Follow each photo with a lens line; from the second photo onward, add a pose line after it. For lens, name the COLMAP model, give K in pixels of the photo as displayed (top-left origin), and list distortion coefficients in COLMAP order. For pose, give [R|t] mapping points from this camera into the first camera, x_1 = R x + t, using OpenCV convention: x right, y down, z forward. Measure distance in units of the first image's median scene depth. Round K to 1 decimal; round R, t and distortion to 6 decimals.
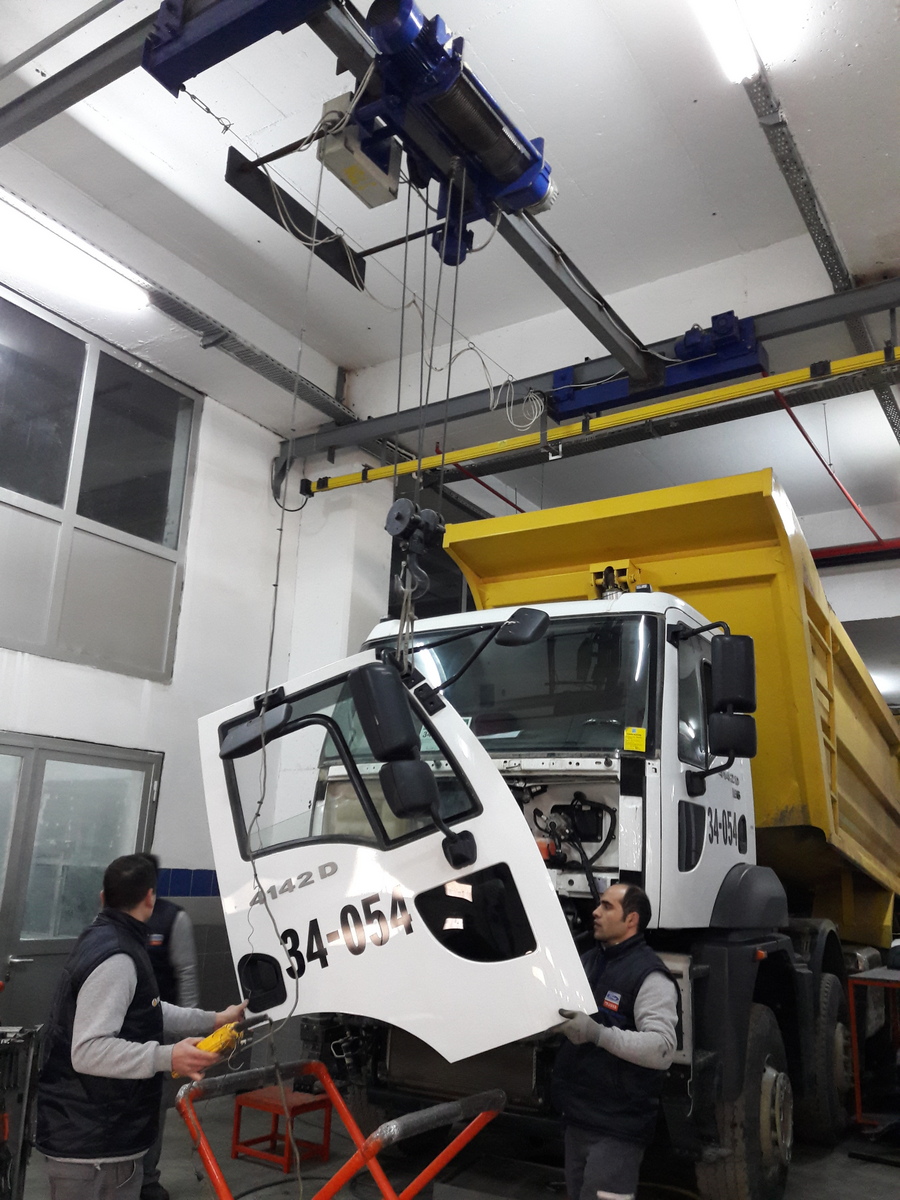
lens RADIAL K [[990.6, 0, 446.4], [0, 990.6, 593.4], [0, 0, 1]] dist [0.061177, -0.079169]
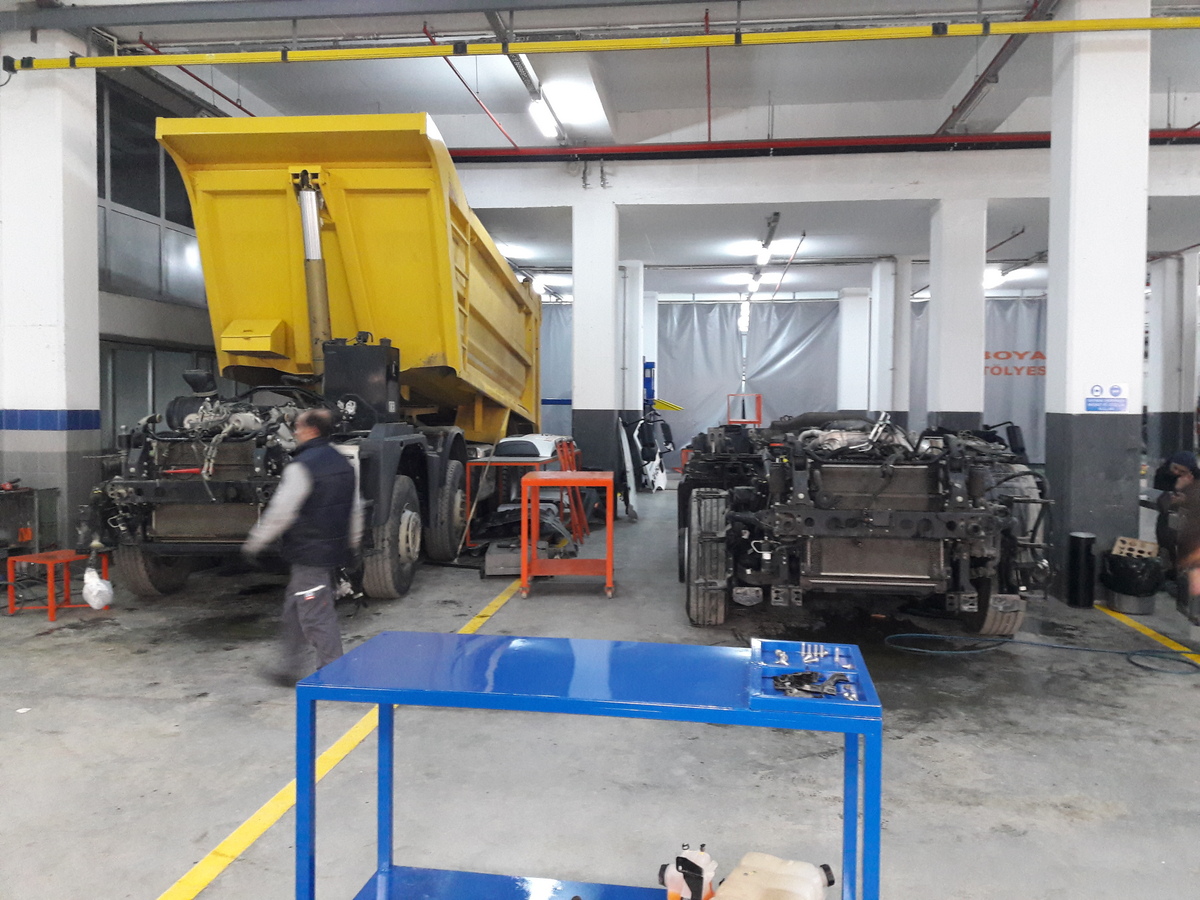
lens RADIAL K [[990.6, 0, 613.9], [0, 990.6, 436.8], [0, 0, 1]] dist [0.061177, -0.079169]
pose [[0.894215, -0.050846, 0.444740, -0.073687], [-0.084219, 0.956675, 0.278711, -0.098222], [-0.439643, -0.286683, 0.851191, -0.392357]]
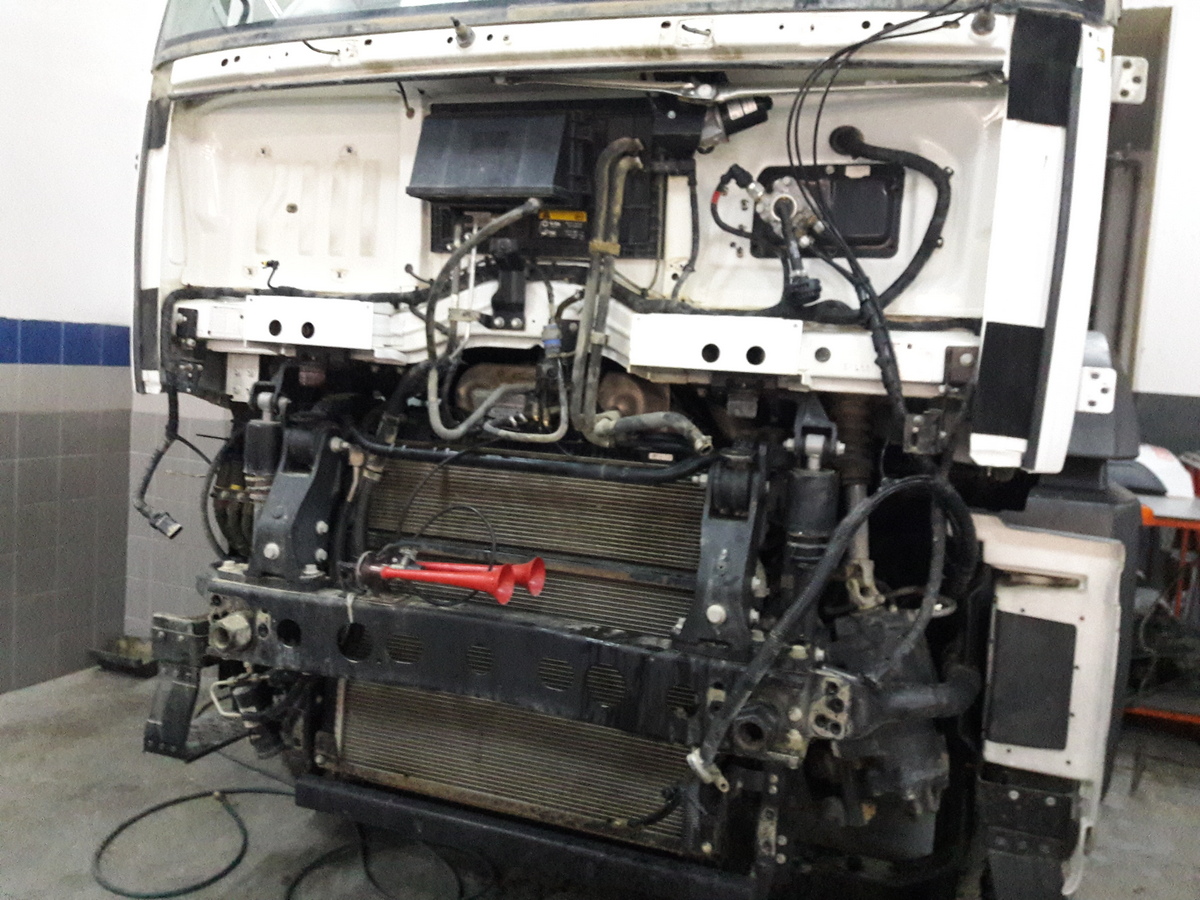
lens RADIAL K [[990.6, 0, 610.3], [0, 990.6, 448.6], [0, 0, 1]] dist [0.061177, -0.079169]
pose [[0.980805, 0.008374, 0.194811, -0.019947], [-0.077451, 0.933616, 0.349804, 0.133539], [-0.178950, -0.358178, 0.916344, 0.443531]]
